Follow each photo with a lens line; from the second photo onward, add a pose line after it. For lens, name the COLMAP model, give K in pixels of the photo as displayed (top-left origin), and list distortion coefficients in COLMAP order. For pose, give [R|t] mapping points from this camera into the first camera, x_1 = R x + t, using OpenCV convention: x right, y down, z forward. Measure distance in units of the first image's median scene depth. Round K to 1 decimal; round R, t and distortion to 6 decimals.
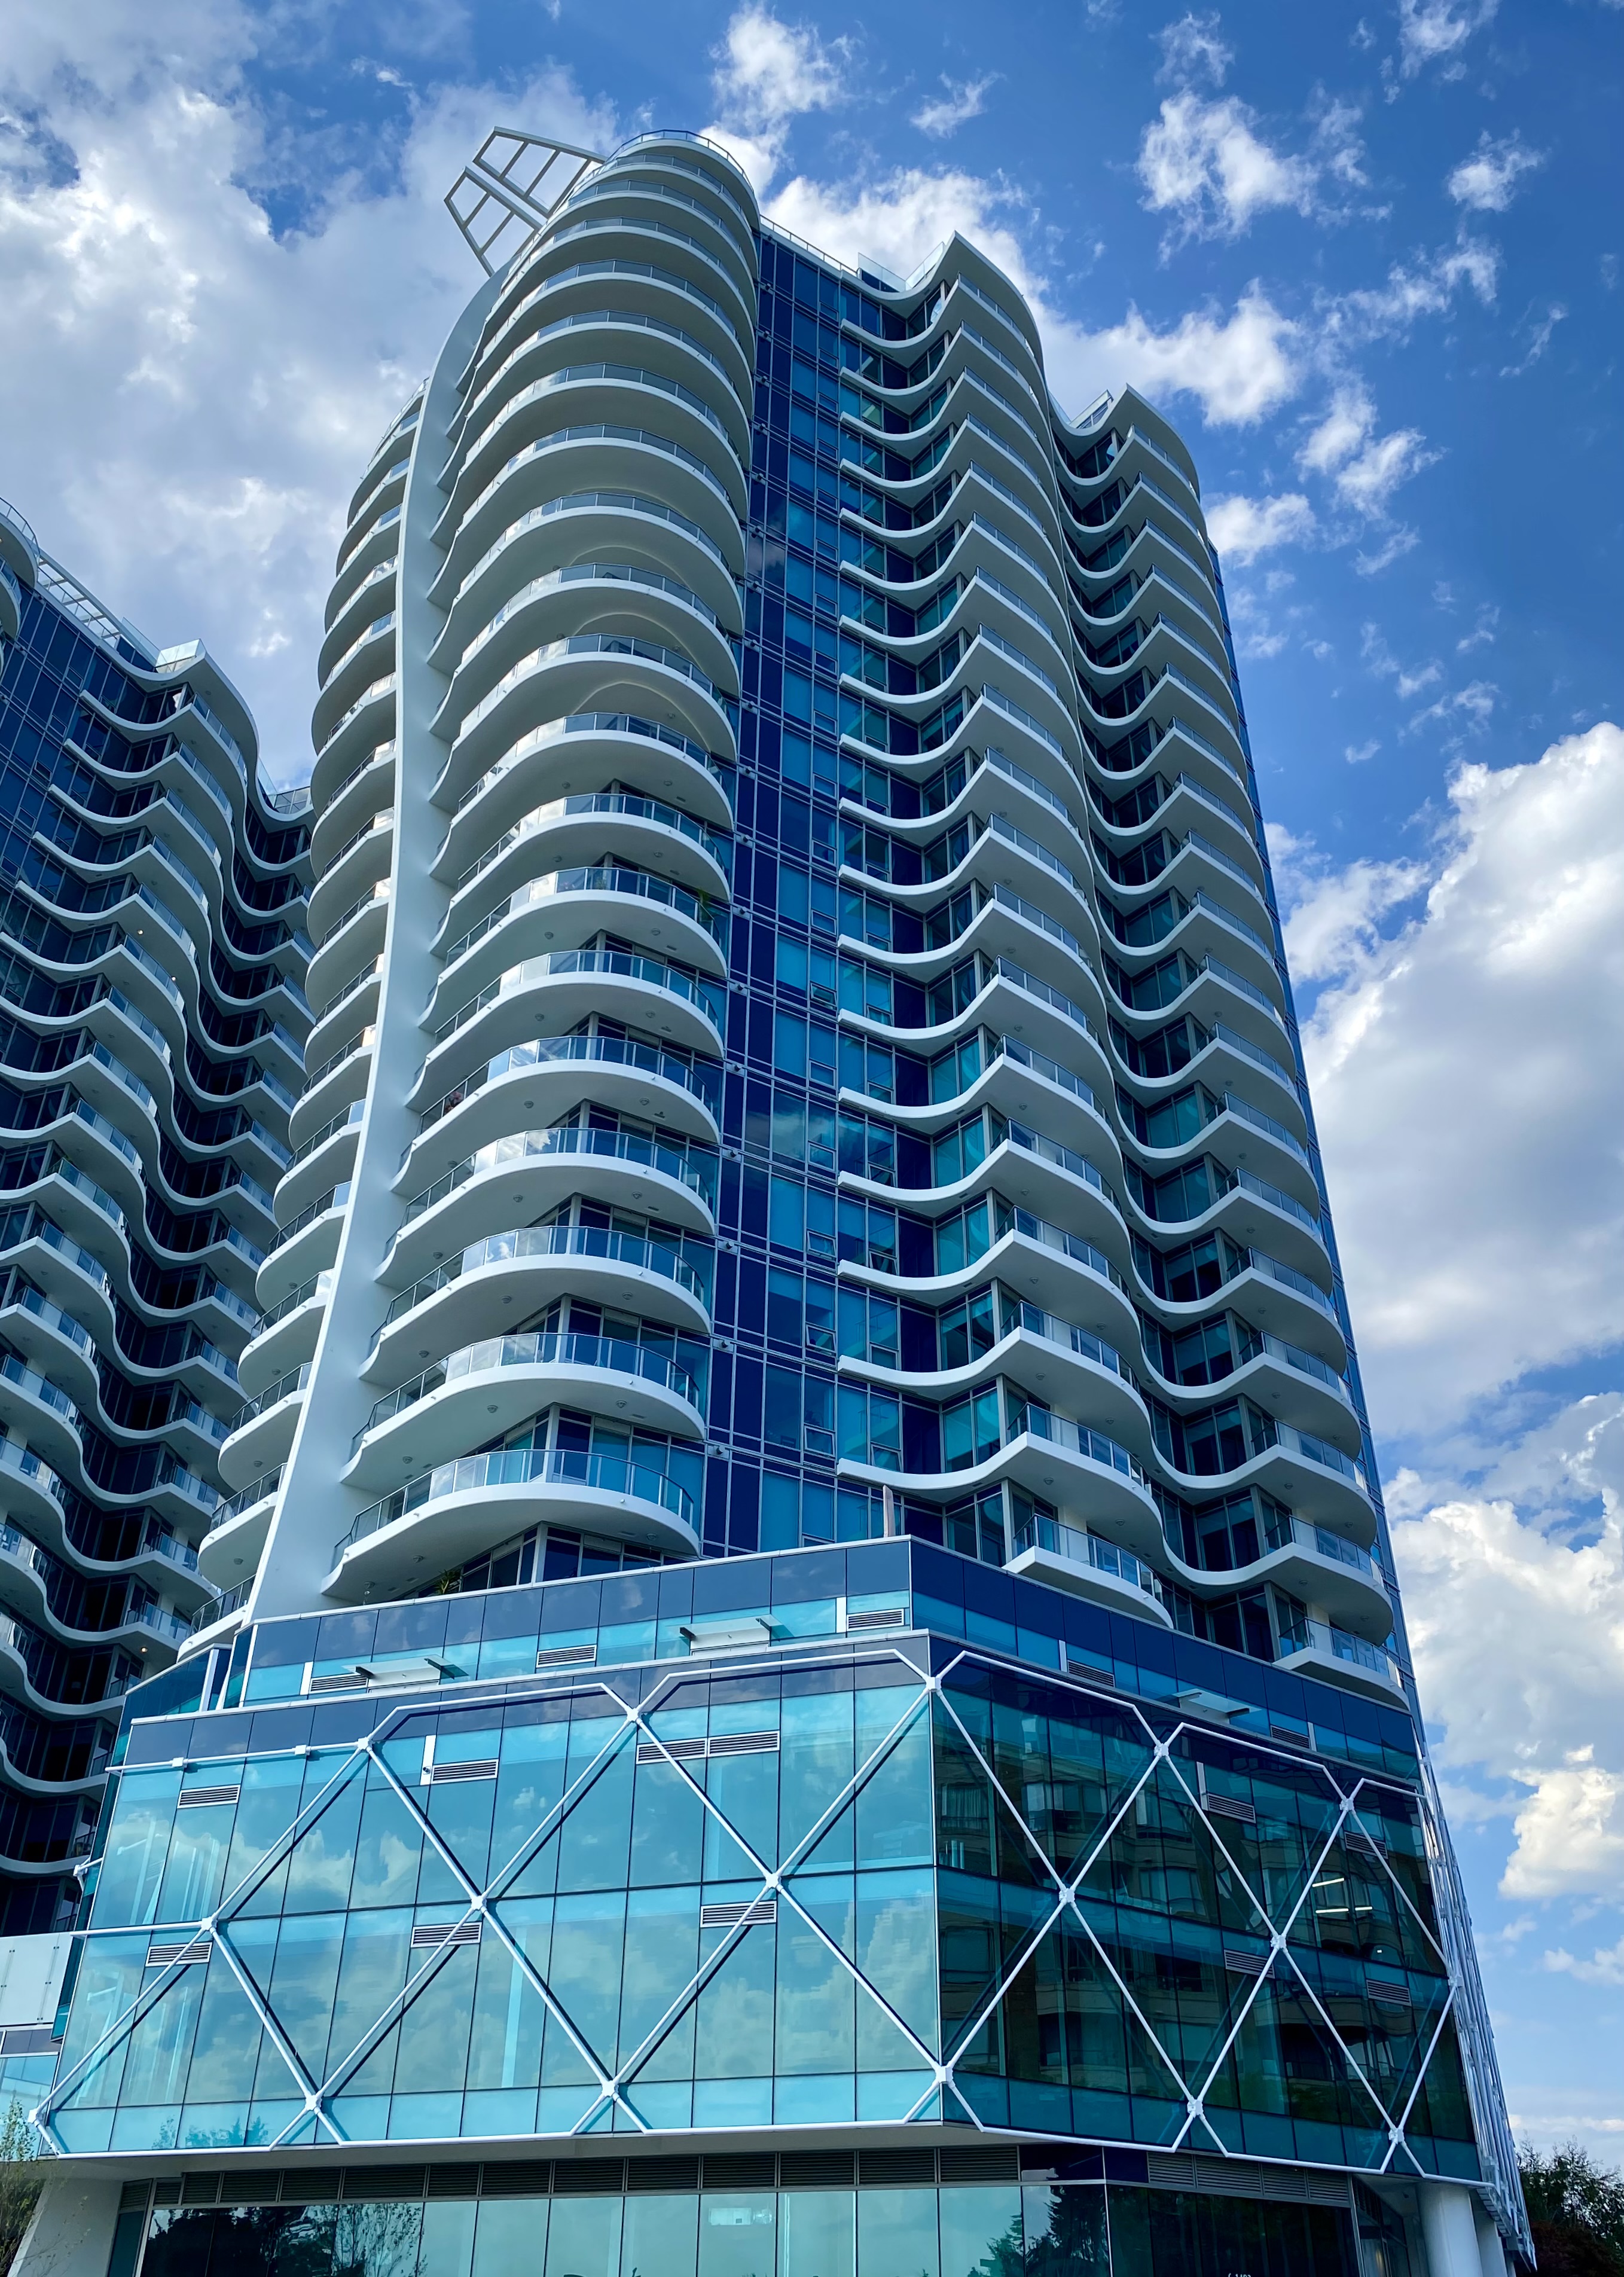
lens RADIAL K [[1817.9, 0, 834.0], [0, 1817.9, 1062.1], [0, 0, 1]] dist [0.024223, -0.043595]
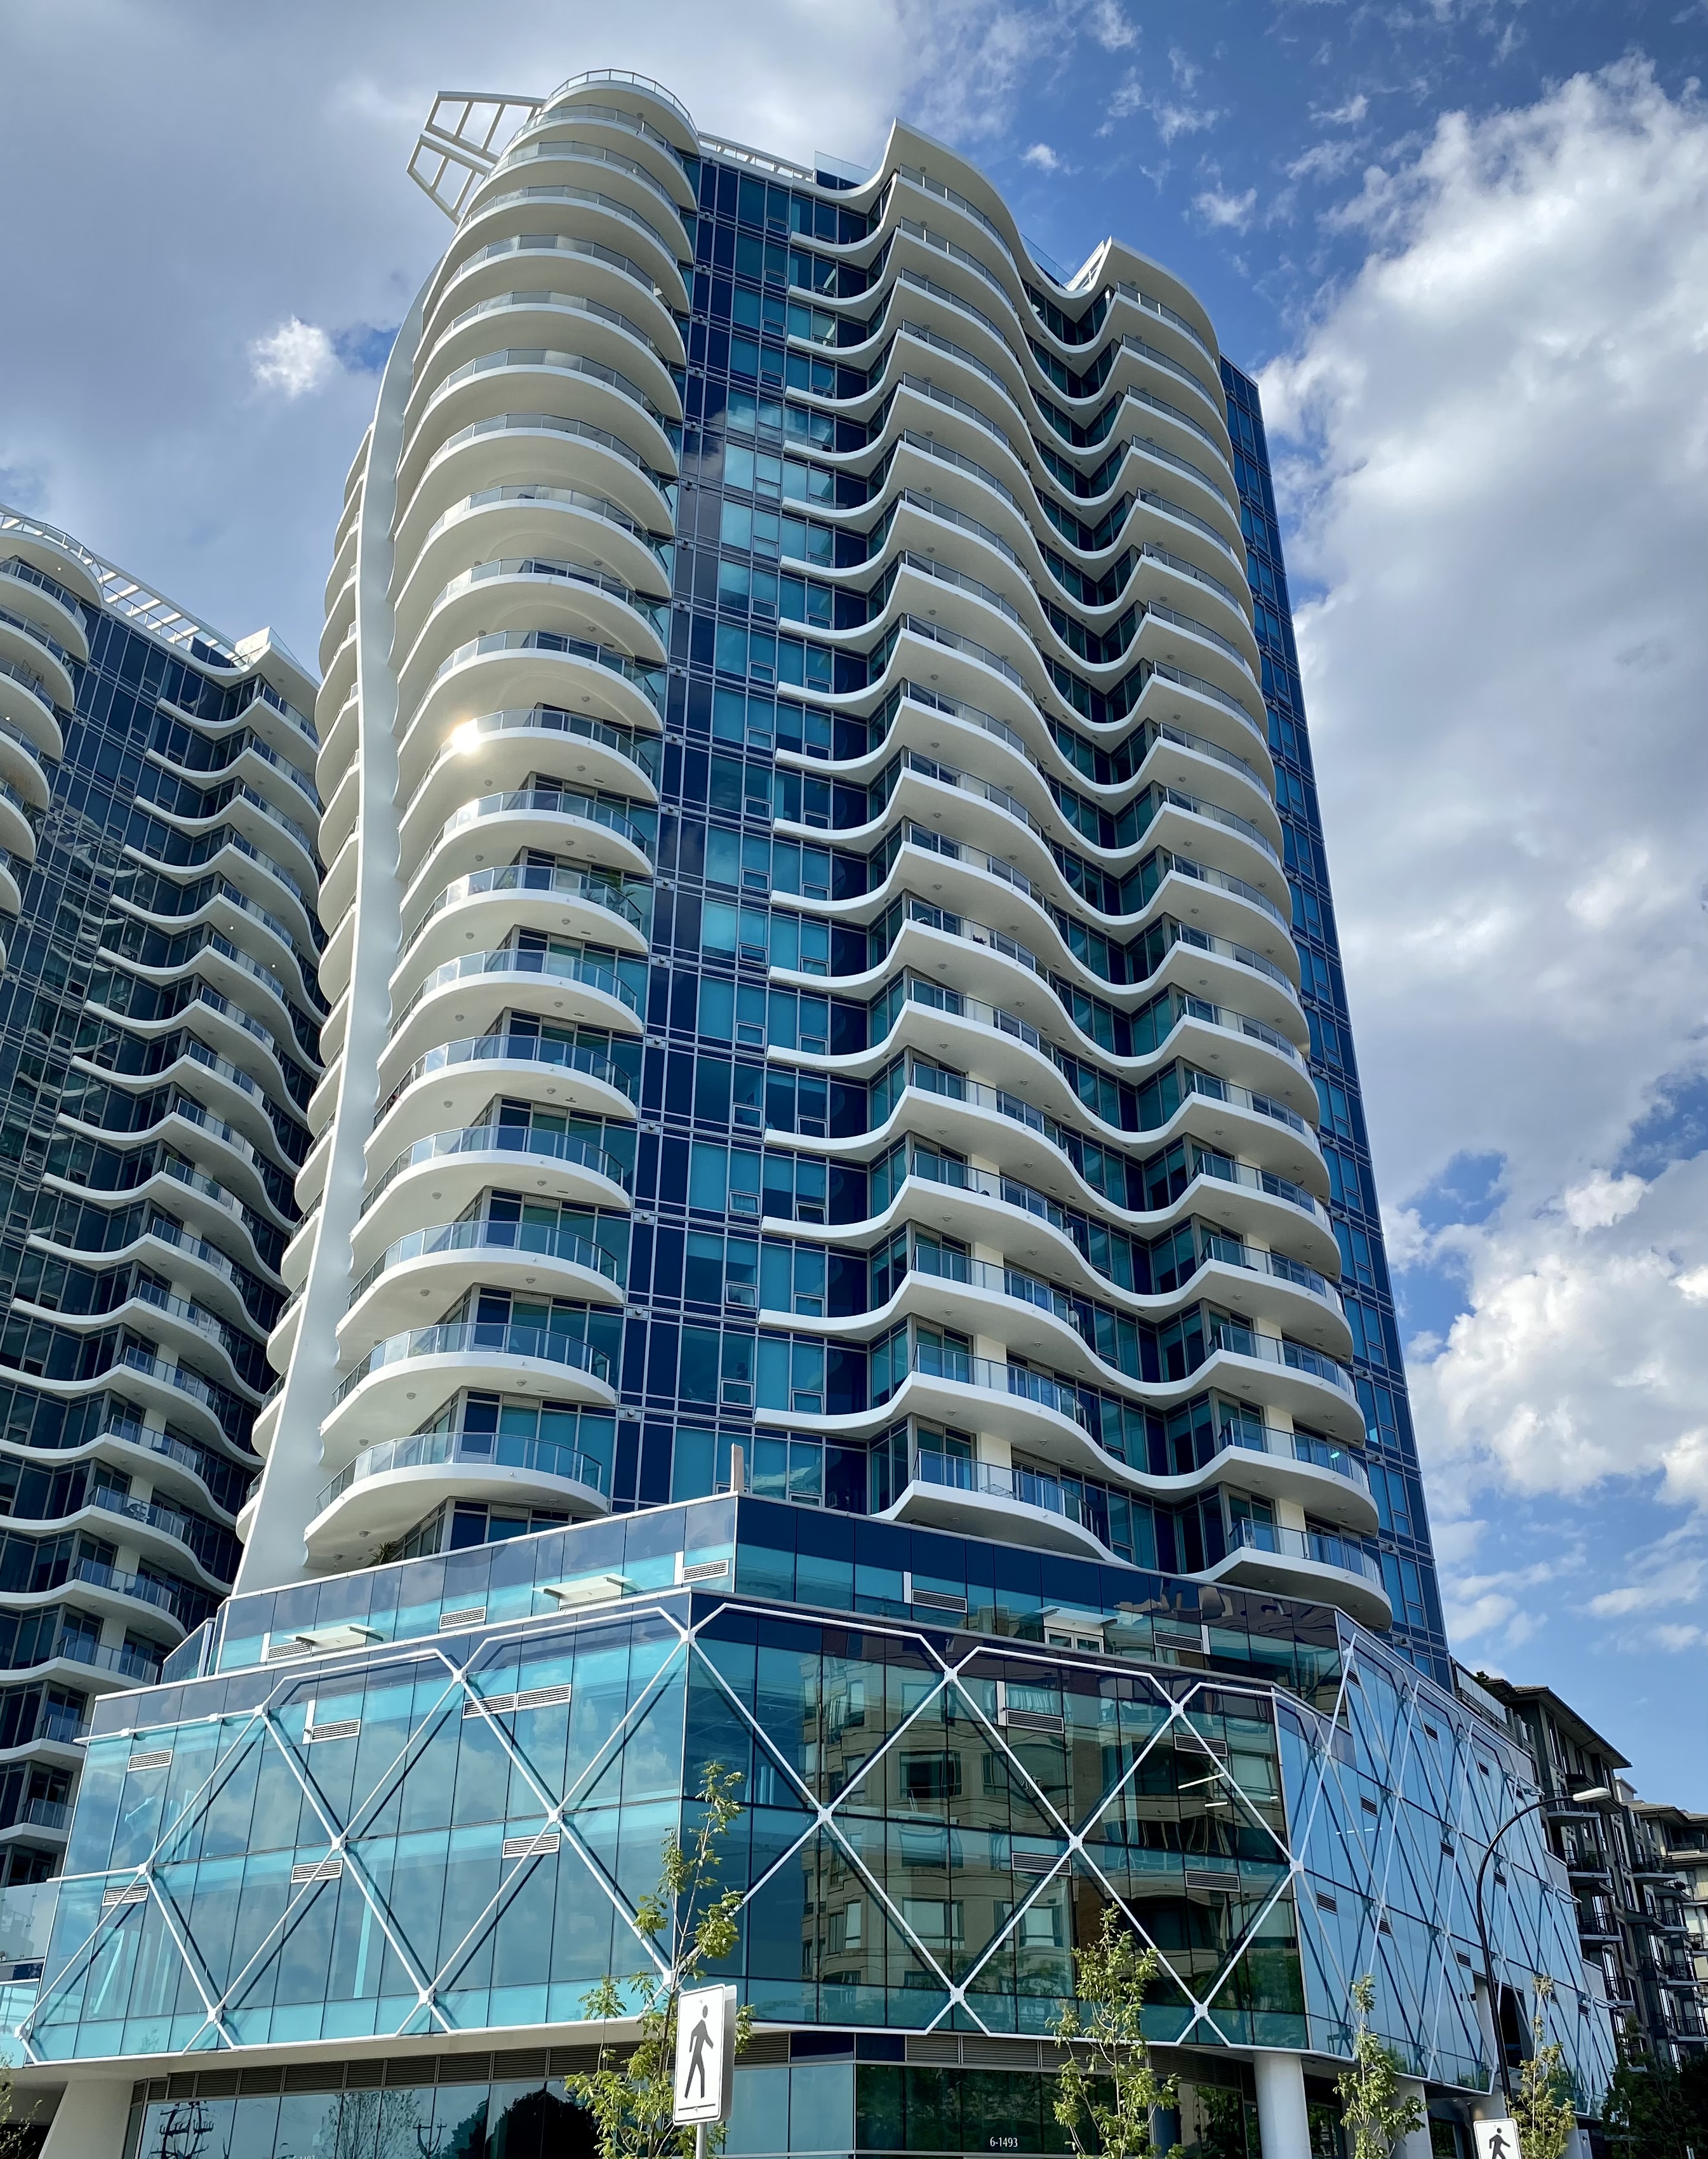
lens RADIAL K [[1892.8, 0, 856.1], [0, 1892.8, 1067.0], [0, 0, 1]] dist [-0.000276, 0.008762]
pose [[0.983767, -0.104284, -0.146038, 0.235283], [0.115204, 0.990984, 0.068407, -0.047562], [0.137588, -0.084120, 0.986911, -0.065889]]
